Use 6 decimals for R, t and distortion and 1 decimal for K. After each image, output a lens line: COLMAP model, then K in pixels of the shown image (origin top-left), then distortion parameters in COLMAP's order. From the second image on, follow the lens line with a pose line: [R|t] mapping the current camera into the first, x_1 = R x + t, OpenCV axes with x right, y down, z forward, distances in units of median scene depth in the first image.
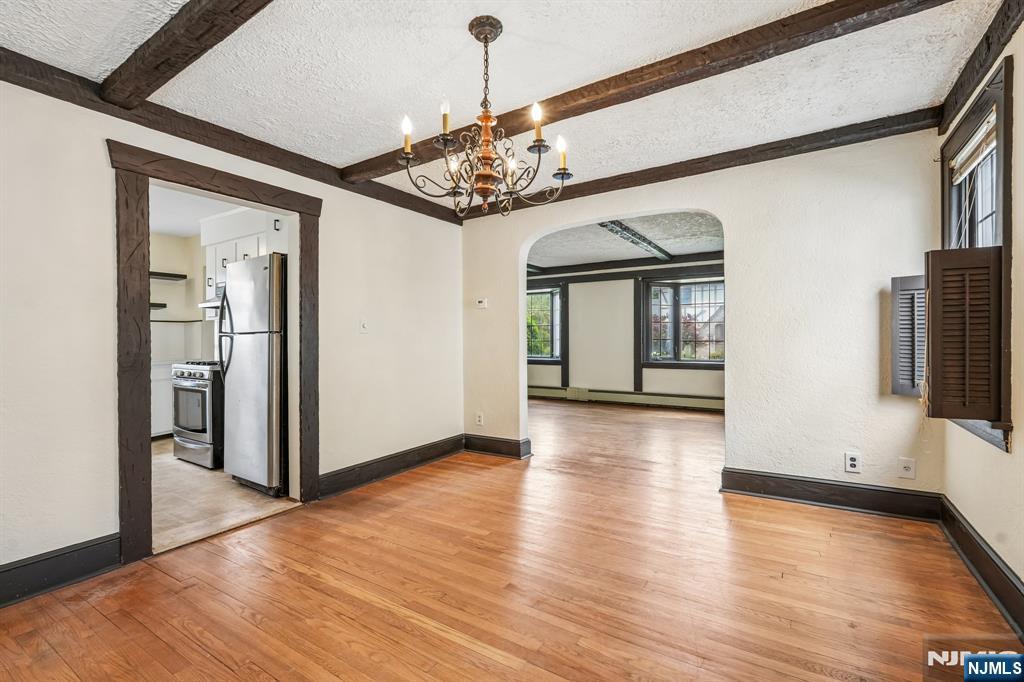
lens RADIAL K [[458.3, 0, 515.0], [0, 458.3, 343.1], [0, 0, 1]] dist [-0.000280, 0.000007]
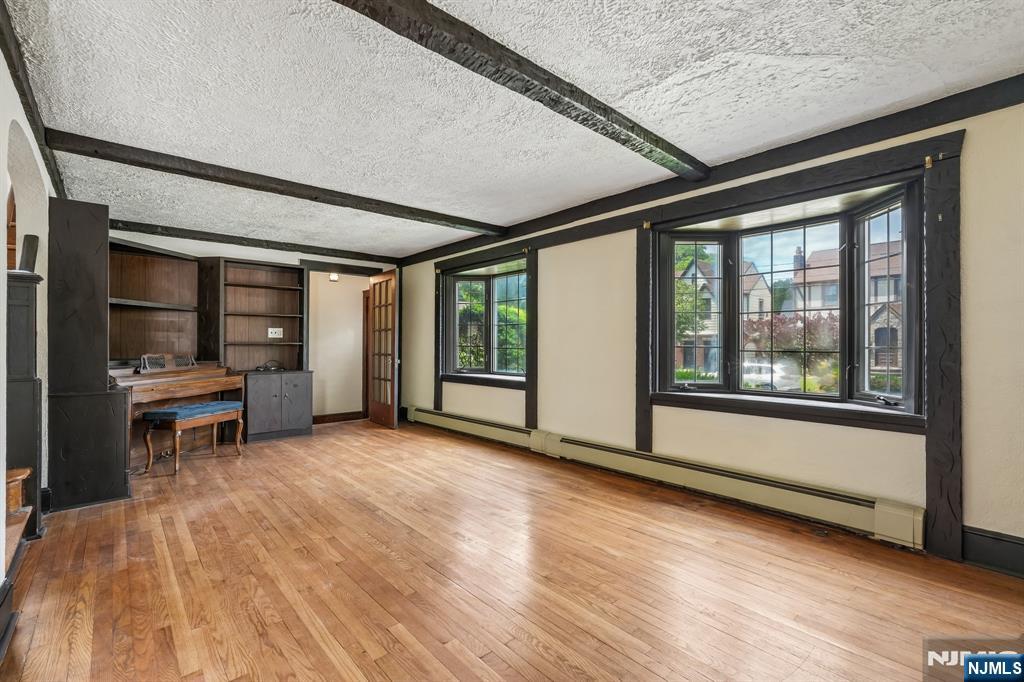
lens RADIAL K [[458.3, 0, 515.0], [0, 458.3, 343.1], [0, 0, 1]] dist [-0.000280, 0.000007]
pose [[0.960673, 0.001549, -0.277679, 0.267897], [-0.004042, 0.999957, -0.008405, -0.007146], [0.277654, 0.009197, 0.960637, 0.470979]]
